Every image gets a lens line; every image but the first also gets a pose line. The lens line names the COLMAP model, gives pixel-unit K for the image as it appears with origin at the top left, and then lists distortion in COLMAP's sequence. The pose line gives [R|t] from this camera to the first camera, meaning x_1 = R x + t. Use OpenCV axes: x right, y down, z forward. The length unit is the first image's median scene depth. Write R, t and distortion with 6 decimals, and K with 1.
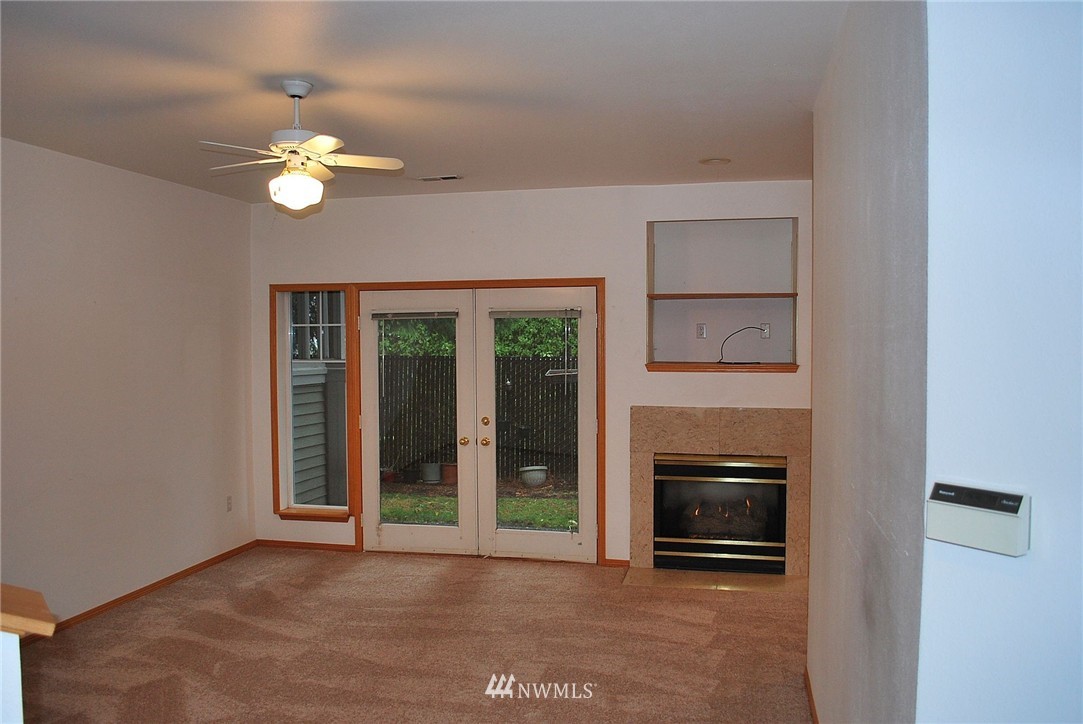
lens RADIAL K [[876.8, 0, 535.6], [0, 876.8, 363.6], [0, 0, 1]] dist [-0.051206, 0.015662]
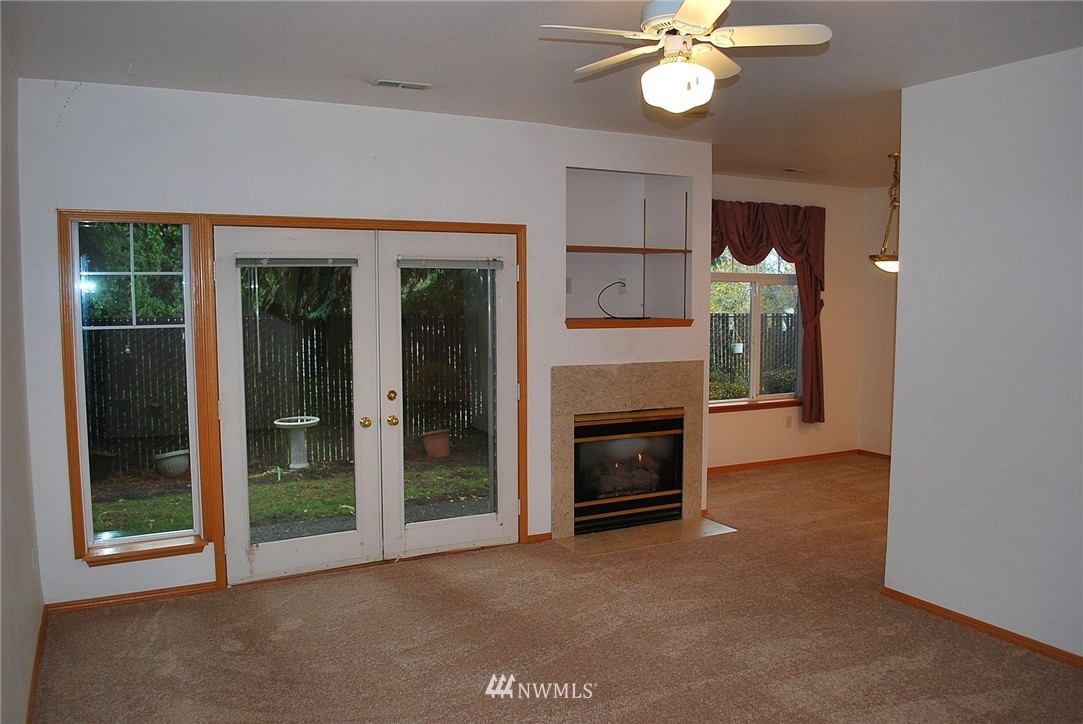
lens RADIAL K [[876.8, 0, 539.0], [0, 876.8, 366.3], [0, 0, 1]] dist [-0.051206, 0.015662]
pose [[0.751008, -0.053117, 0.658153, -0.505293], [0.017761, 0.998024, 0.060279, -0.007760], [-0.660054, -0.033580, 0.750467, 0.315060]]
